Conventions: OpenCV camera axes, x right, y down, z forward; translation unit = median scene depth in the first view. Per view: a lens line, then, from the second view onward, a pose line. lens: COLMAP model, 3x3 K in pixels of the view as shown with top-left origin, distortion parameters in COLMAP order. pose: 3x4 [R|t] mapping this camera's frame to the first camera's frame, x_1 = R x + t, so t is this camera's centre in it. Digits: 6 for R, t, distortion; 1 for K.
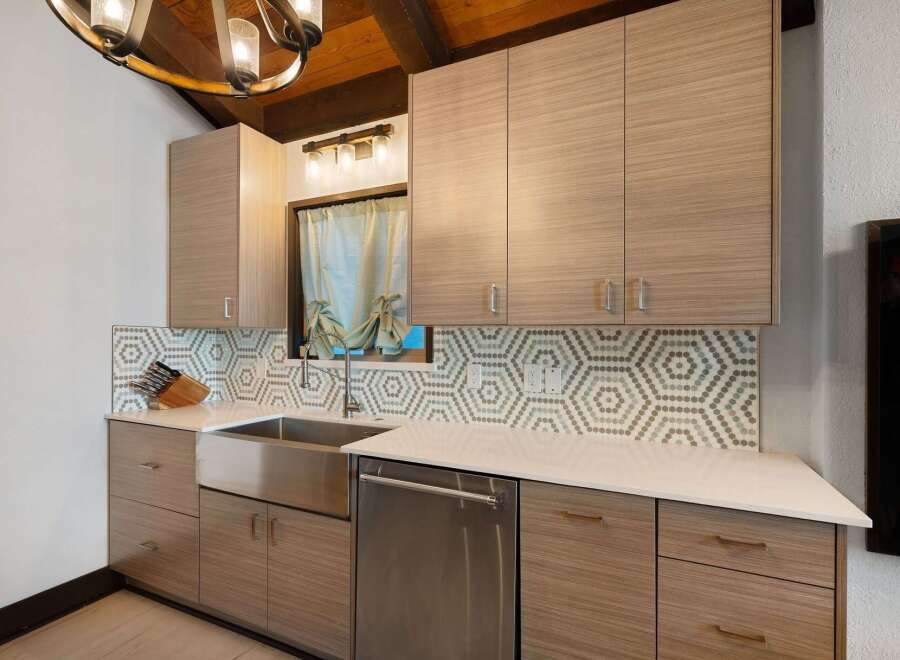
lens RADIAL K [[453.5, 0, 448.9], [0, 453.5, 339.5], [0, 0, 1]] dist [-0.005699, -0.000084]
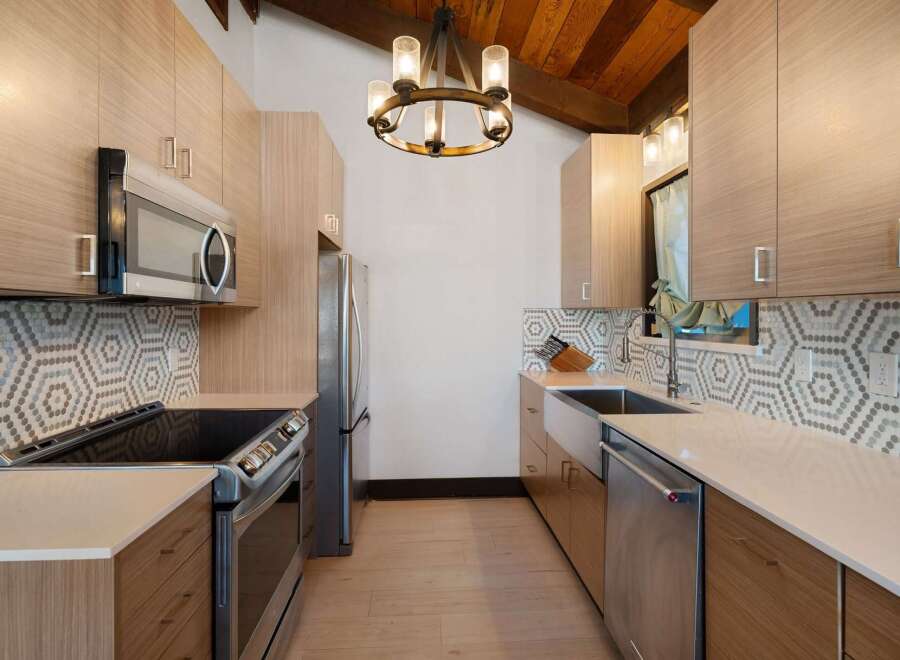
lens RADIAL K [[455.2, 0, 448.9], [0, 455.2, 312.6], [0, 0, 1]] dist [-0.000388, 0.000674]
pose [[0.487575, -0.014891, -0.872954, 0.420084], [0.003521, 0.999880, -0.015090, 0.002503], [0.873074, 0.004284, 0.487569, 0.108087]]
